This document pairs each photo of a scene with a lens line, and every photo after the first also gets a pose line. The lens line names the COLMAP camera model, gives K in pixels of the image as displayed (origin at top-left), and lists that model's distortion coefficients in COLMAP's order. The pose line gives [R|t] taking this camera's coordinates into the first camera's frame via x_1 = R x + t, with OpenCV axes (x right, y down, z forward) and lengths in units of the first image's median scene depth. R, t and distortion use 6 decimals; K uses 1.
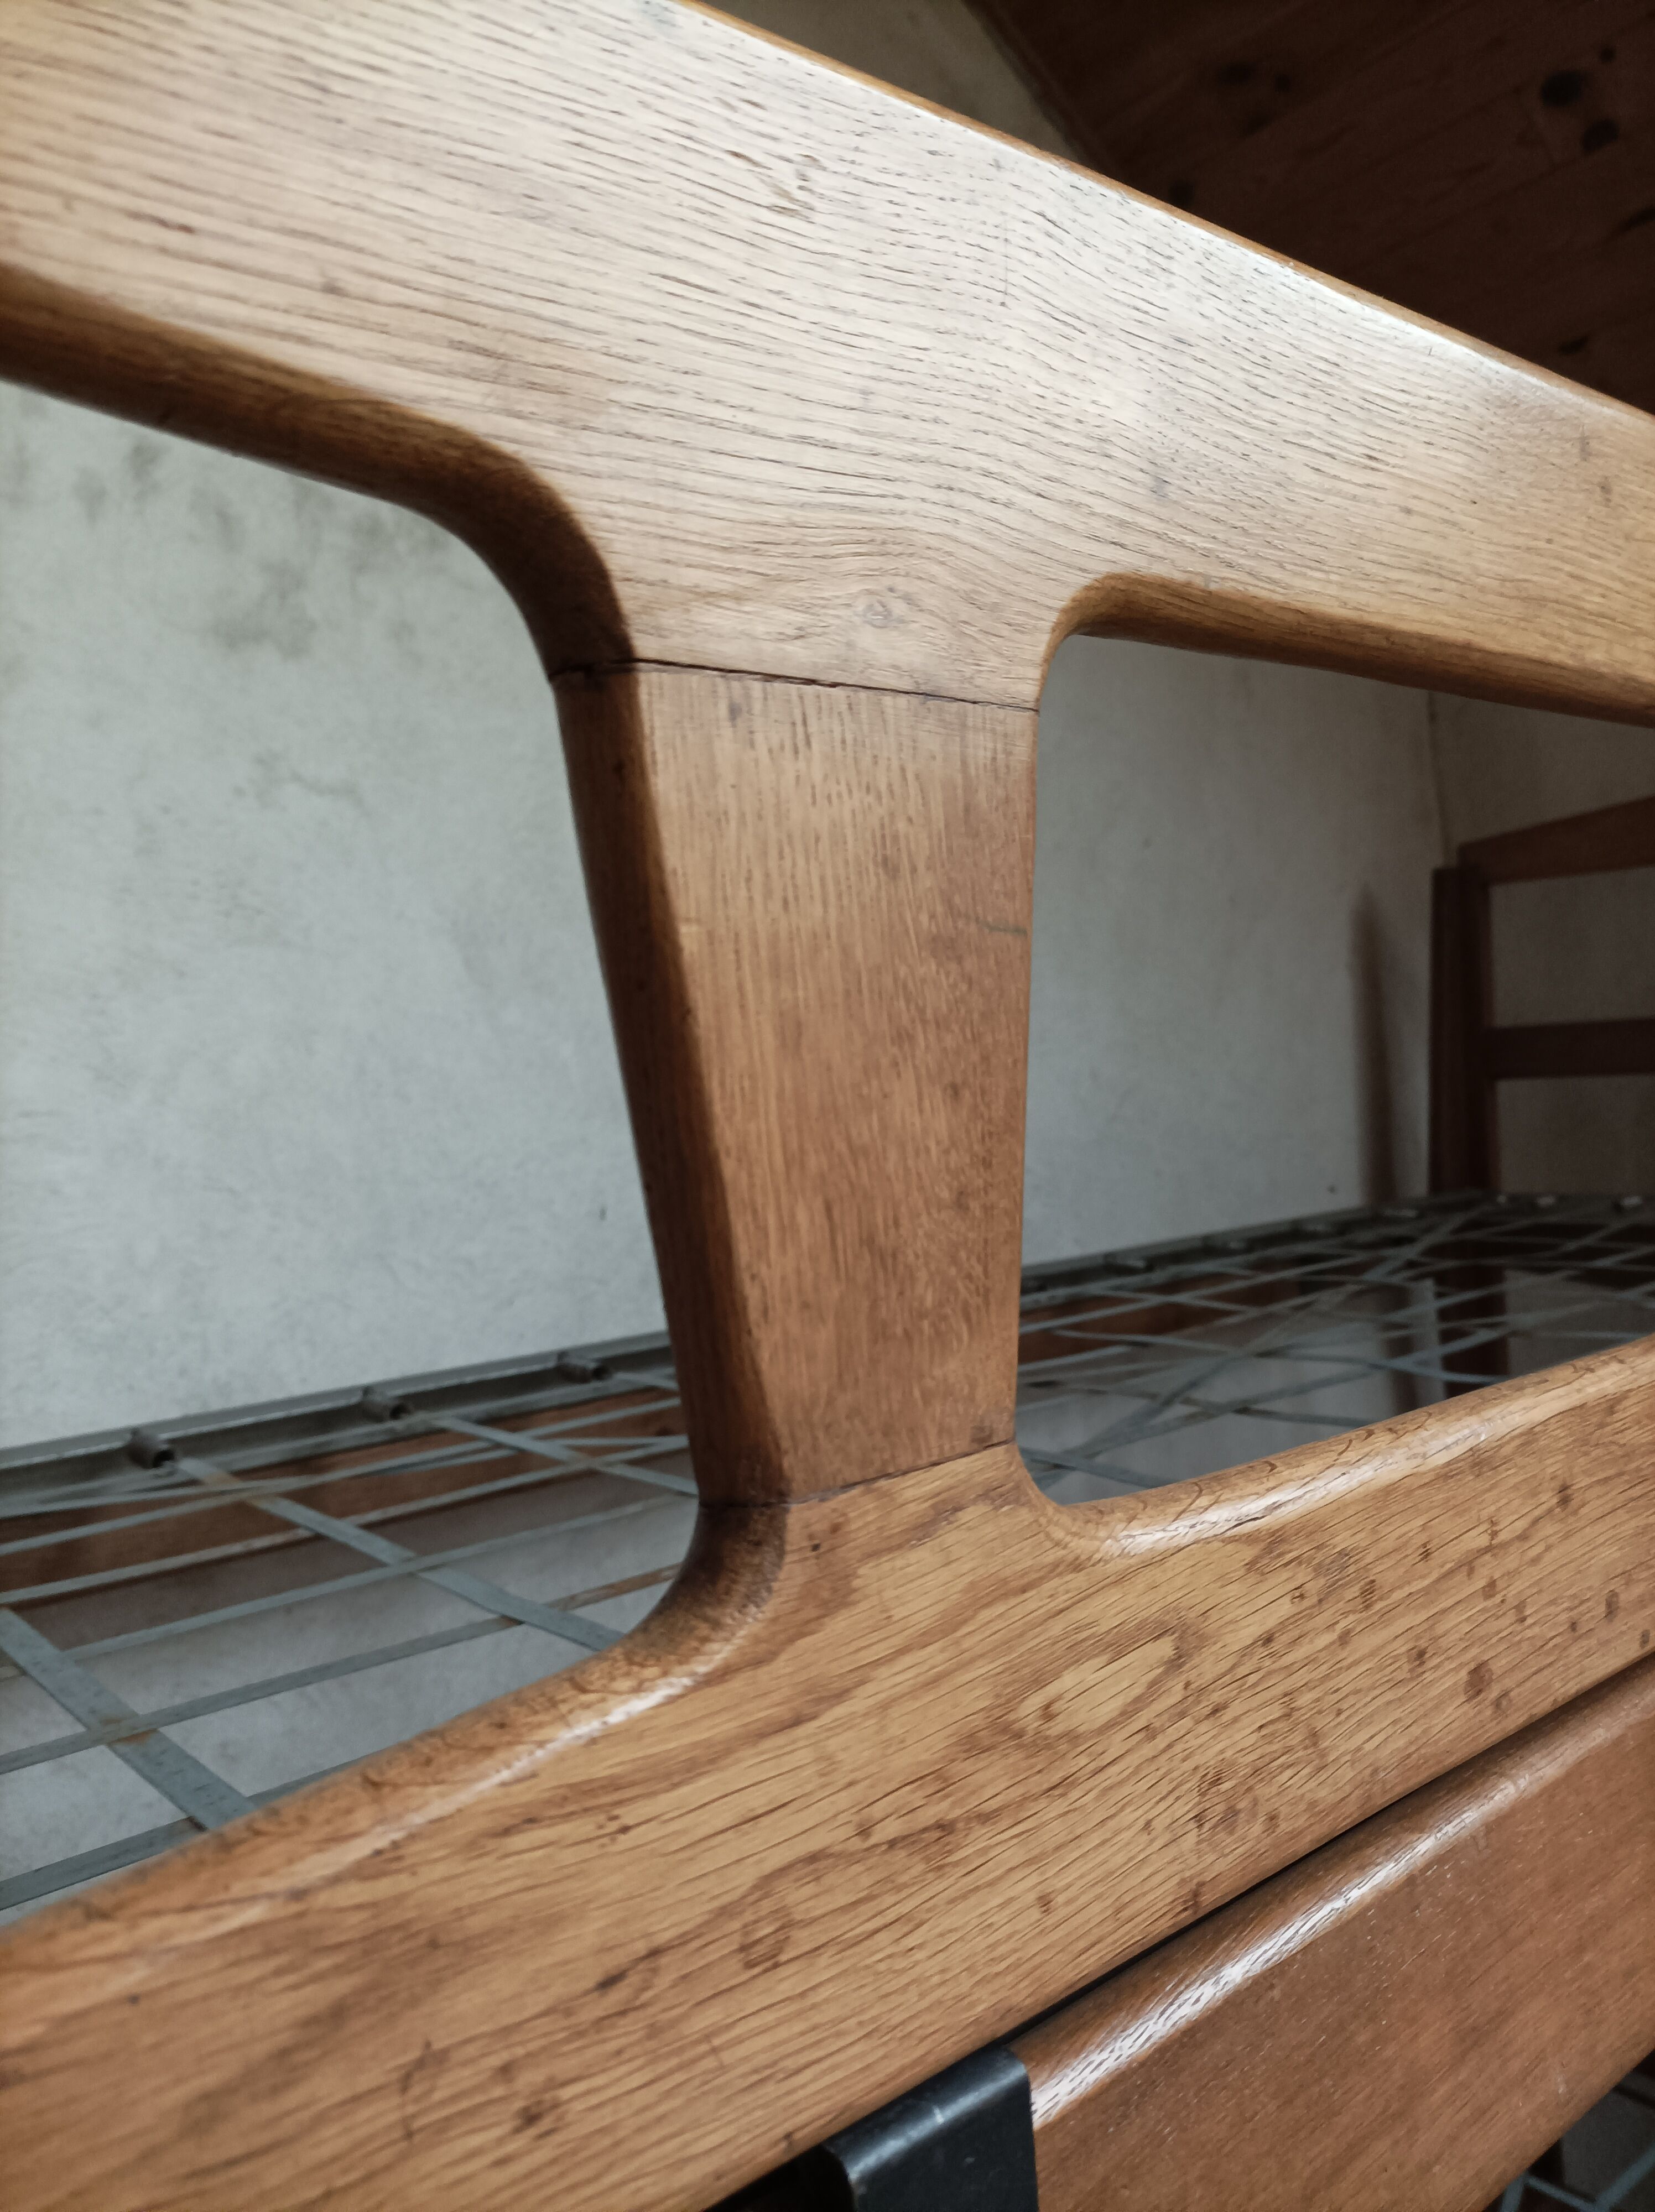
lens RADIAL K [[1663.8, 0, 825.3], [0, 1663.8, 1097.5], [0, 0, 1]] dist [0.015164, -0.012116]
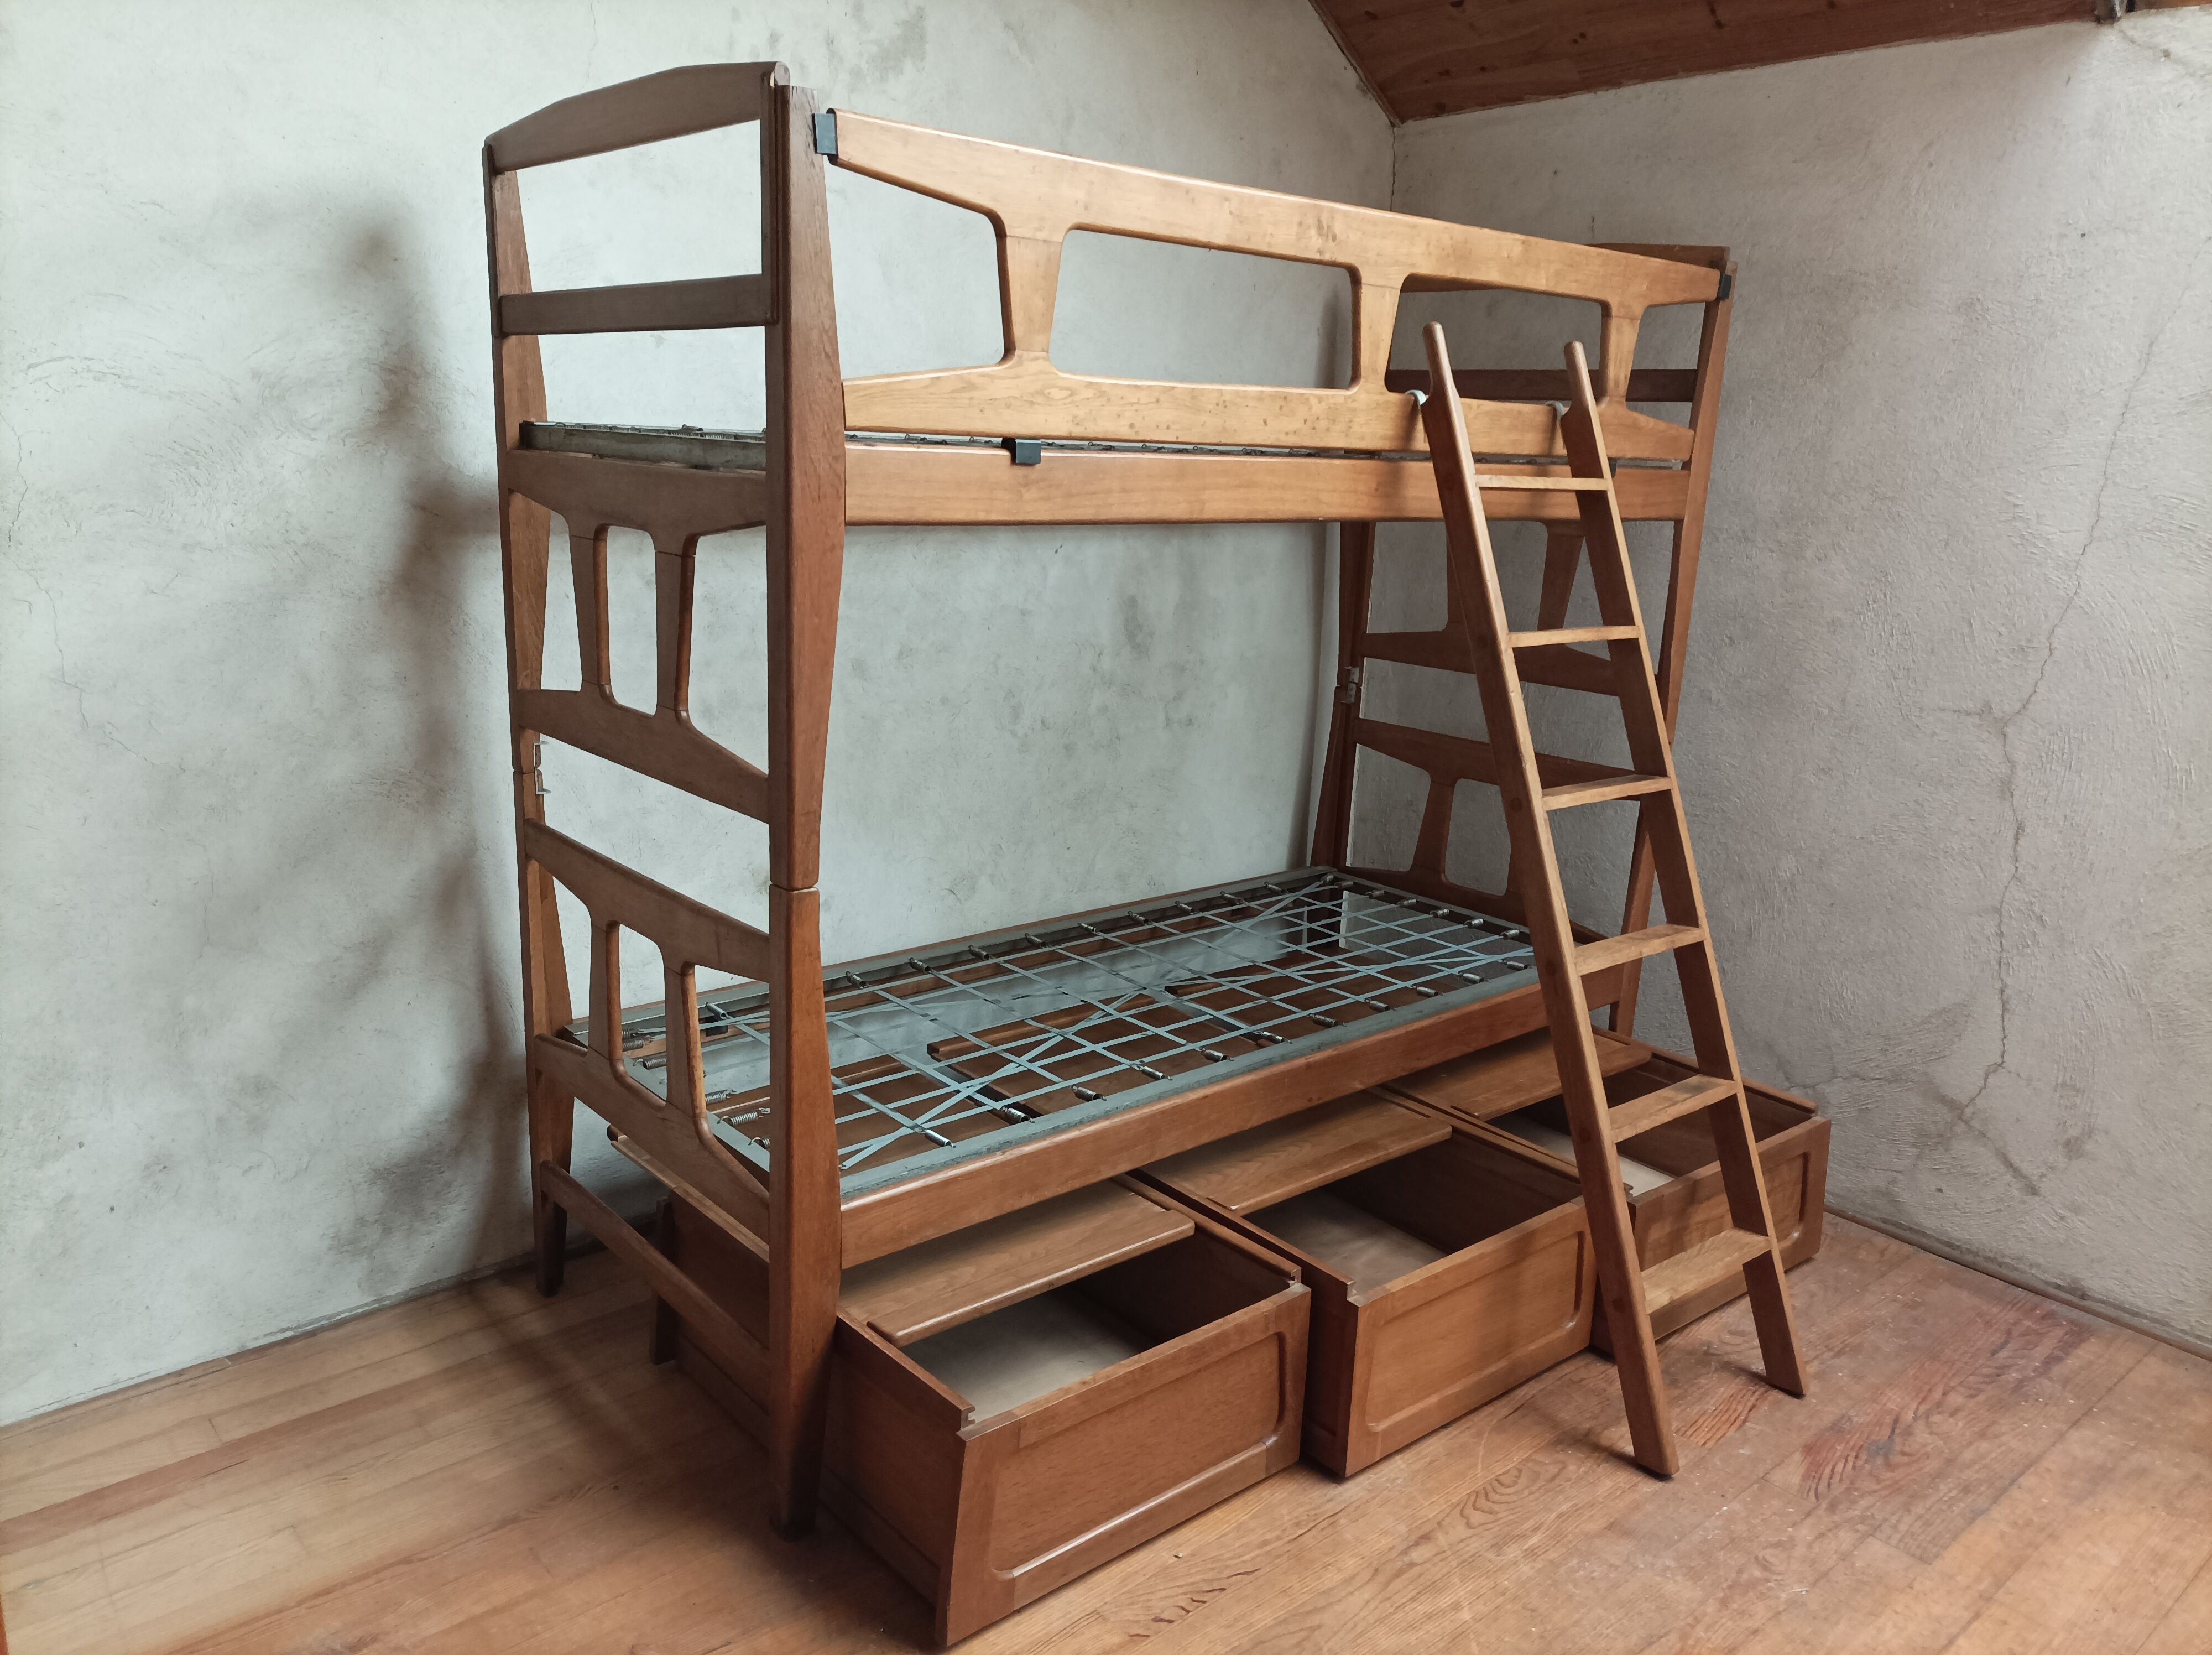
lens RADIAL K [[1650.1, 0, 1106.7], [0, 1650.1, 836.1], [0, 0, 1]] dist [0.033508, -0.018241]
pose [[0.993932, 0.098313, 0.049335, 0.231682], [-0.106664, 0.971010, 0.213922, 0.718148], [-0.026874, -0.217886, 0.975604, -6.776407]]
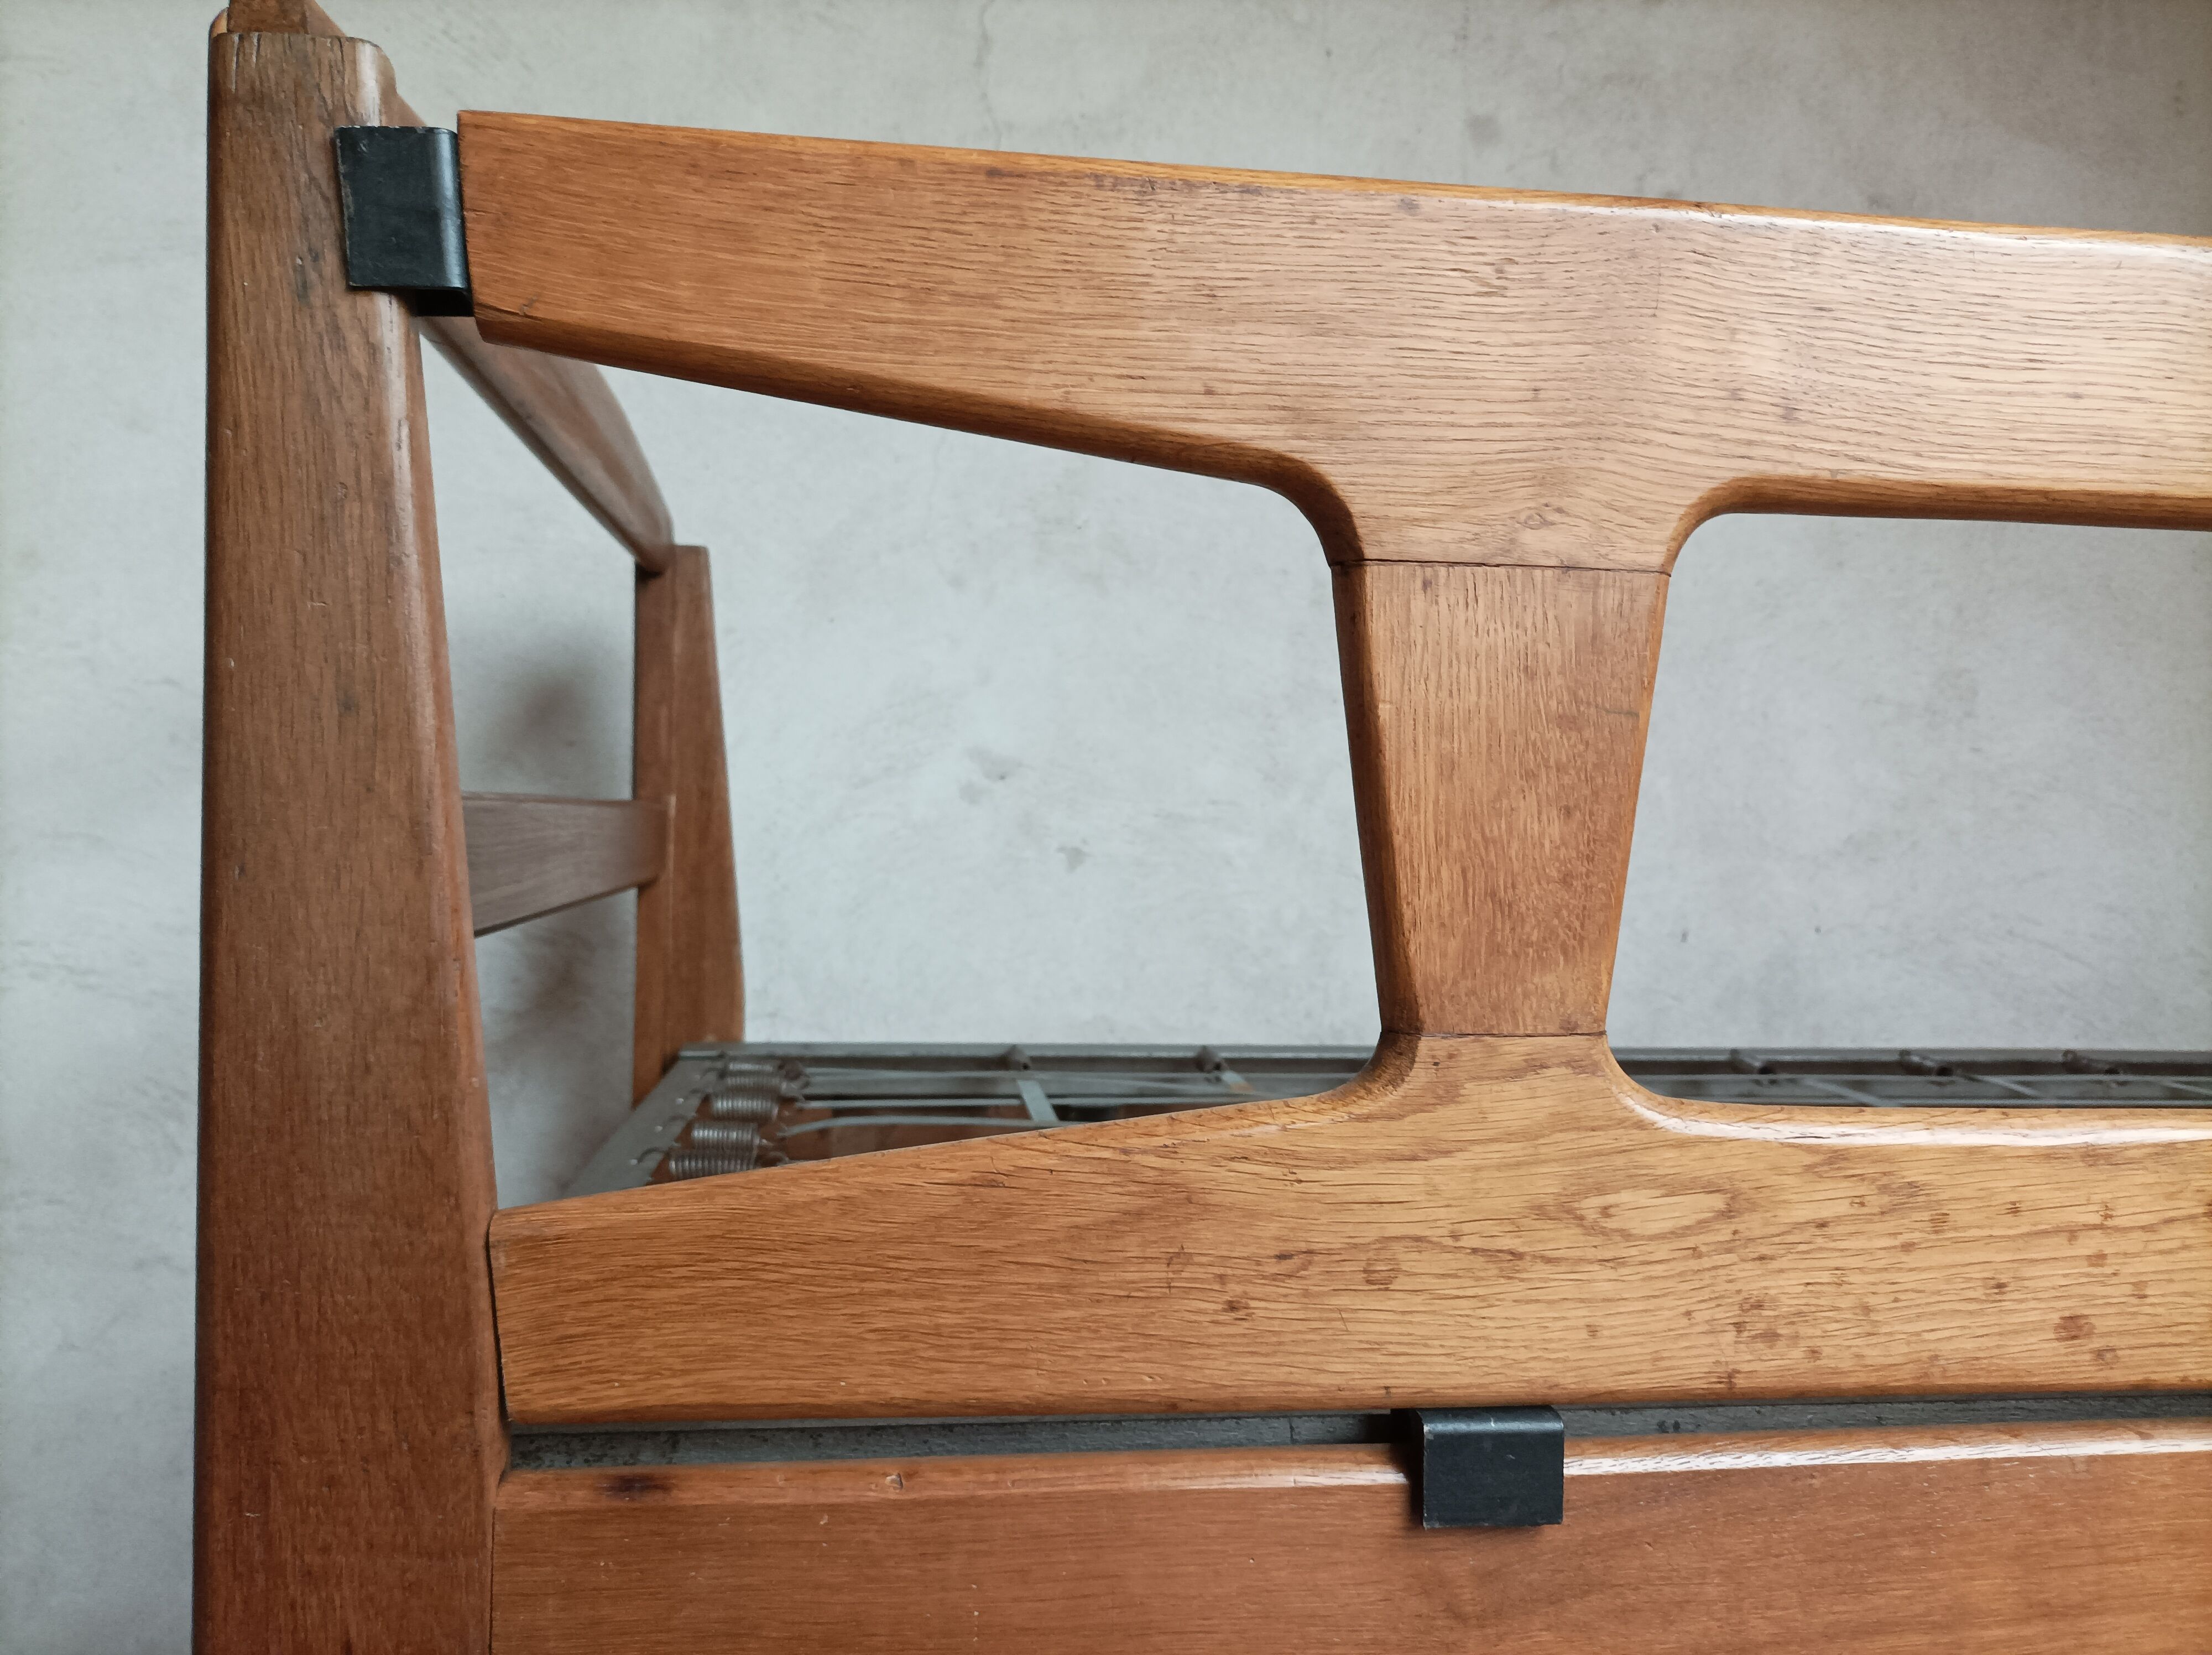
lens RADIAL K [[1650.1, 0, 1106.7], [0, 1650.1, 836.1], [0, 0, 1]] dist [0.033508, -0.018241]
pose [[0.845107, 0.089044, -0.527130, 0.568597], [-0.084663, 0.995880, 0.032493, 0.006159], [0.527851, 0.017168, 0.849163, -0.624851]]
